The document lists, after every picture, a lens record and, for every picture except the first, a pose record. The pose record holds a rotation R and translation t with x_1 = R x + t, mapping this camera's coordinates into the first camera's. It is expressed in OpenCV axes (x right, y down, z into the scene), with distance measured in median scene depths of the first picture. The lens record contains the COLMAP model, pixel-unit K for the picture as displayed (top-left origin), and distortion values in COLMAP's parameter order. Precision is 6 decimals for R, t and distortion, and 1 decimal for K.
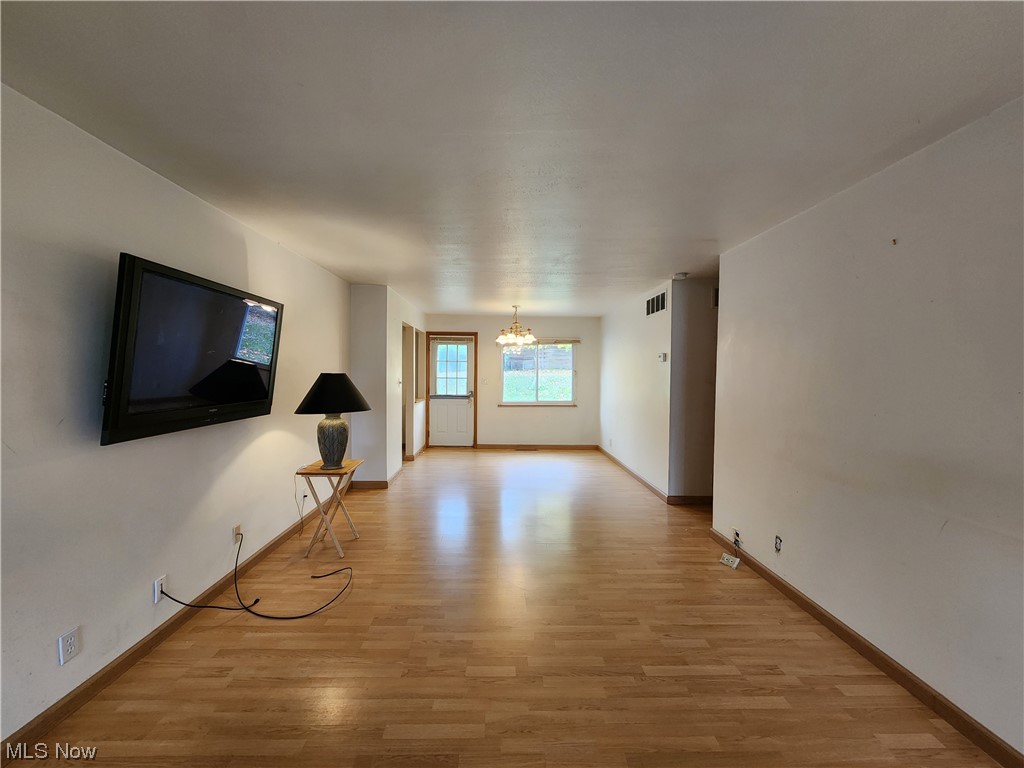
lens RADIAL K [[415.6, 0, 508.0], [0, 415.6, 384.8], [0, 0, 1]] dist [-0.000786, 0.000022]
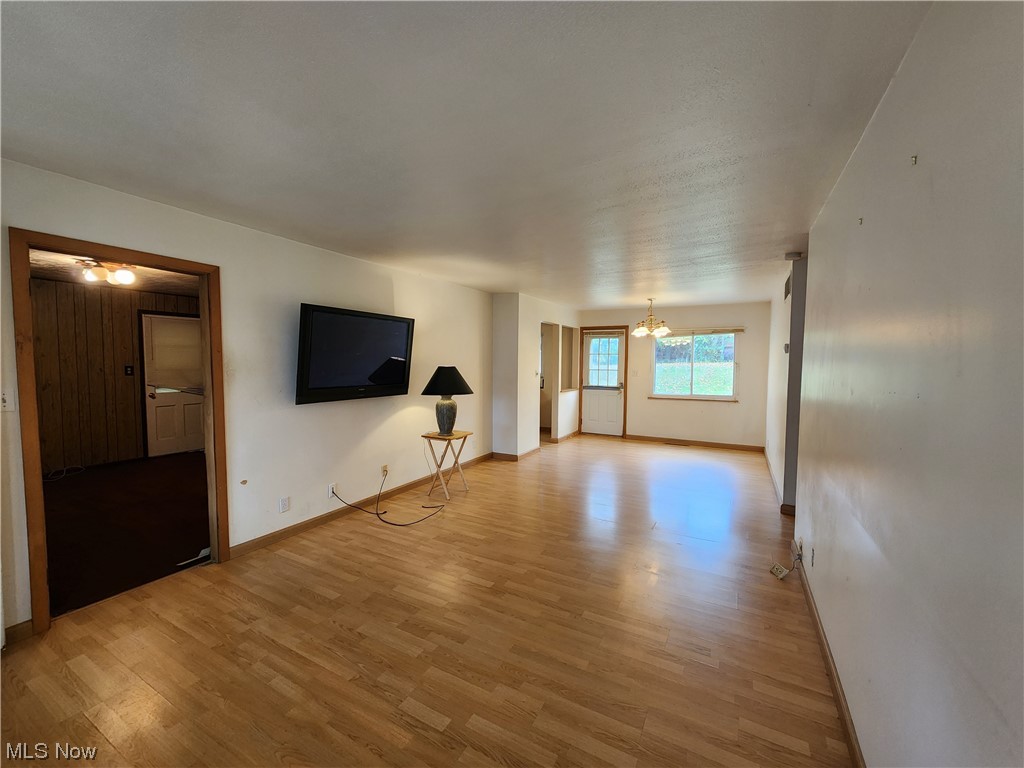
lens RADIAL K [[415.6, 0, 508.0], [0, 415.6, 384.8], [0, 0, 1]] dist [-0.000786, 0.000022]
pose [[0.864168, 0.023370, -0.502661, 0.229647], [-0.012999, 0.999624, 0.024126, -0.001389], [0.503036, -0.014314, 0.864147, -0.045820]]
